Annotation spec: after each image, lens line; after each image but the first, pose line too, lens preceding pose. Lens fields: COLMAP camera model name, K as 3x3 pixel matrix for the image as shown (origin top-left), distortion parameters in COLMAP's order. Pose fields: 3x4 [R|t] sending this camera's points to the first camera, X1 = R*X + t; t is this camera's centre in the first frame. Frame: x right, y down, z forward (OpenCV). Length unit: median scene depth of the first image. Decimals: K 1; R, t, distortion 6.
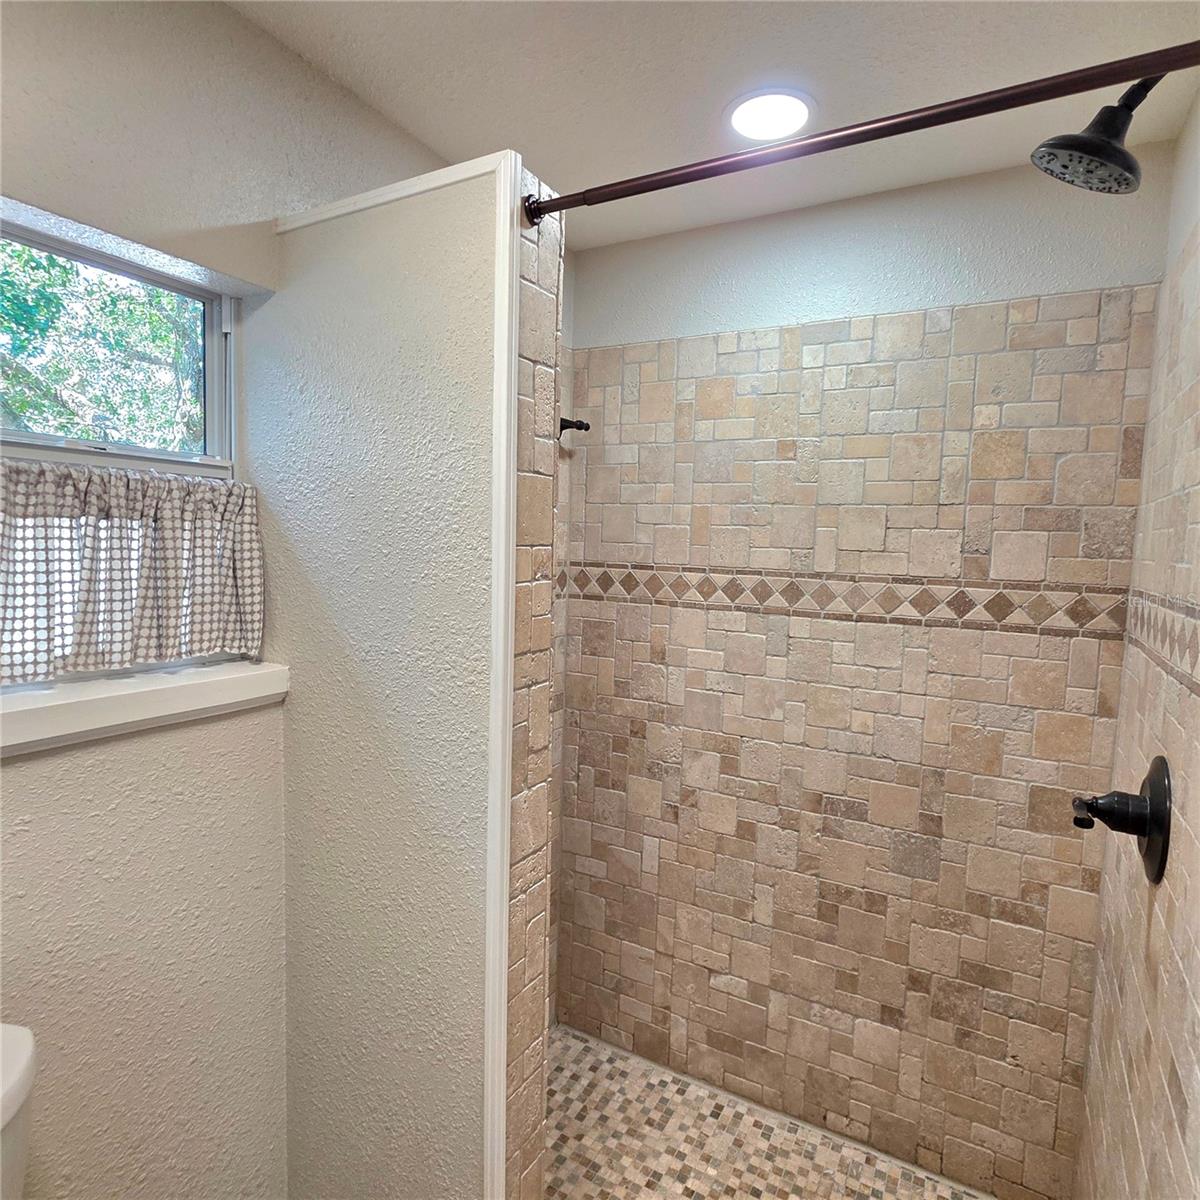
lens RADIAL K [[729.9, 0, 610.1], [0, 729.9, 604.4], [0, 0, 1]] dist [0.002180, -0.000896]
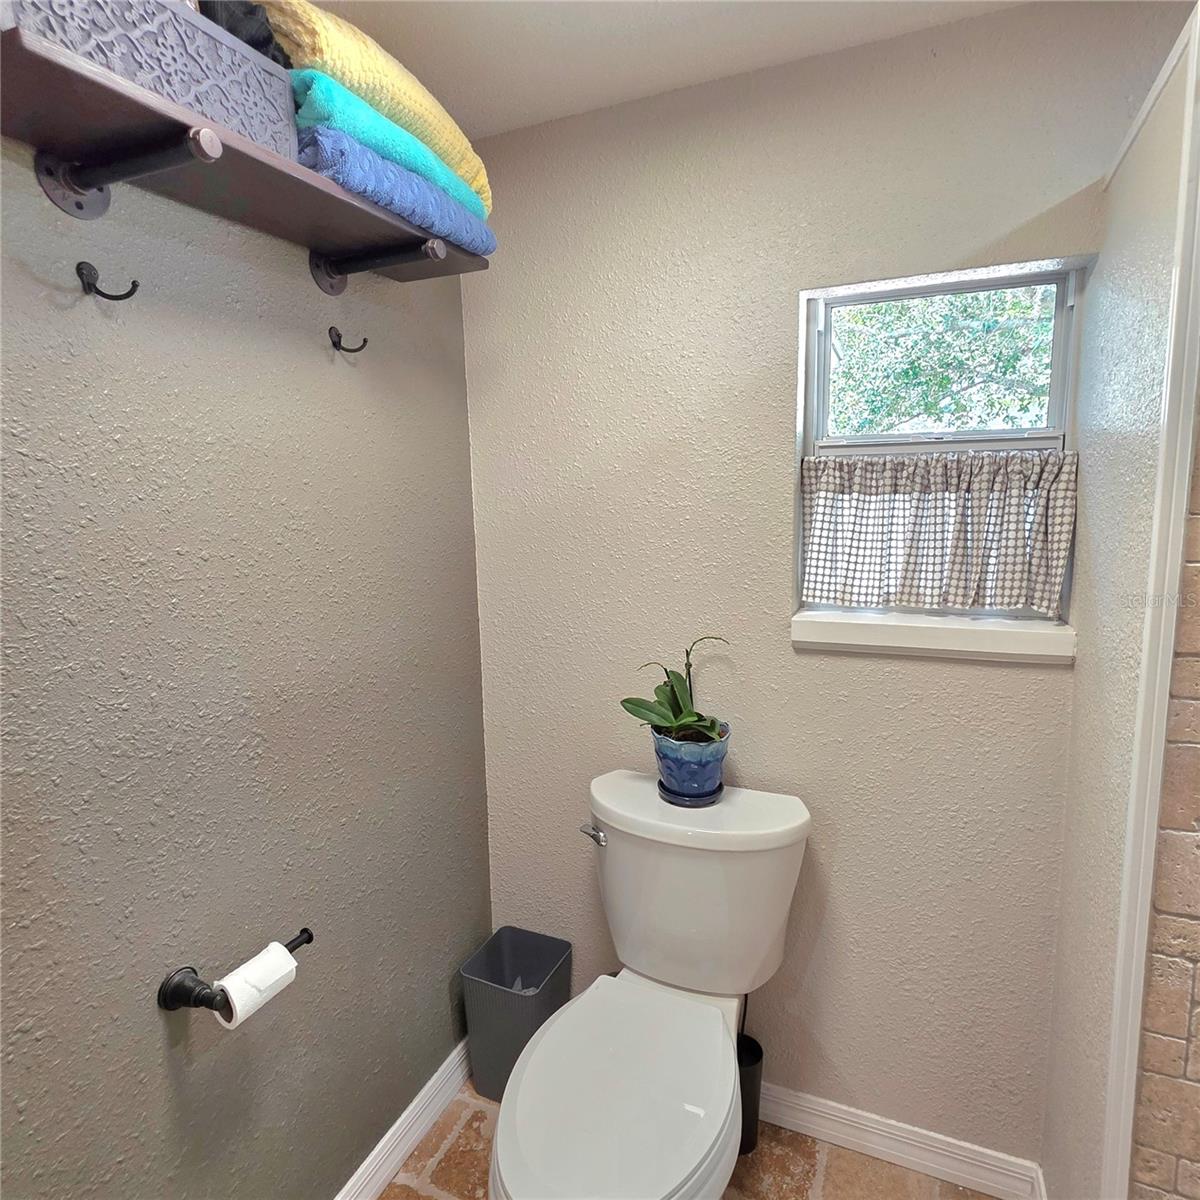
lens RADIAL K [[729.9, 0, 599.6], [0, 729.9, 601.0], [0, 0, 1]] dist [0.002180, -0.000896]
pose [[0.090375, 0.118456, -0.988838, 0.498172], [-0.058813, 0.991803, 0.113436, -0.033395], [0.994170, 0.047904, 0.096601, 0.253119]]
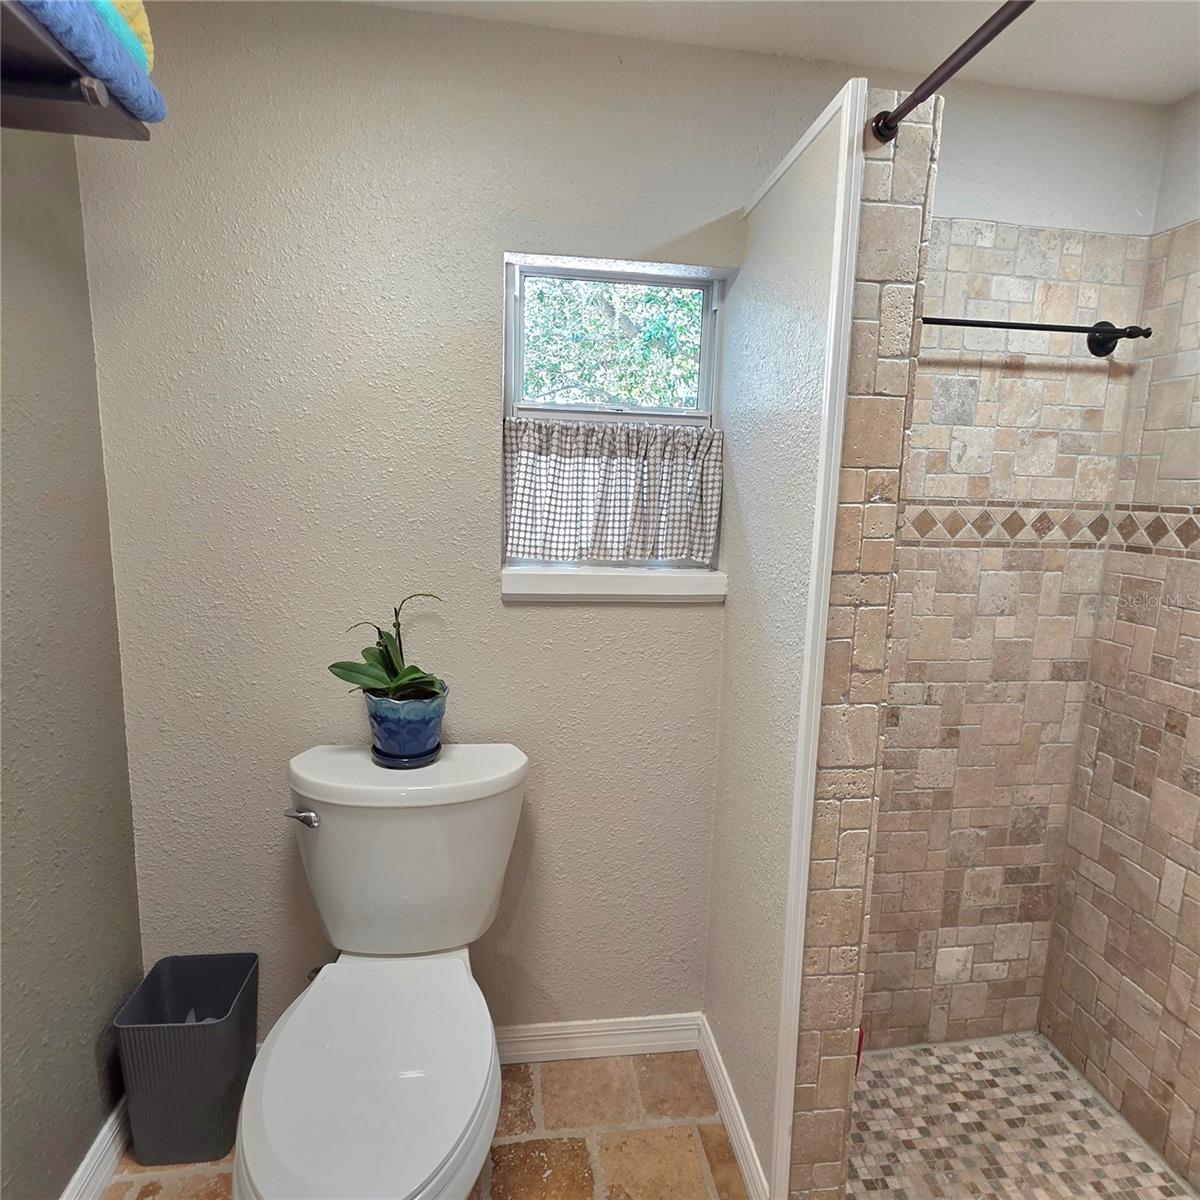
lens RADIAL K [[729.9, 0, 602.5], [0, 729.9, 607.5], [0, 0, 1]] dist [0.002180, -0.000896]
pose [[0.596720, 0.122883, -0.792985, 0.438673], [-0.079312, 0.992398, 0.094103, 0.040384], [0.798521, 0.006741, 0.601930, 0.077675]]
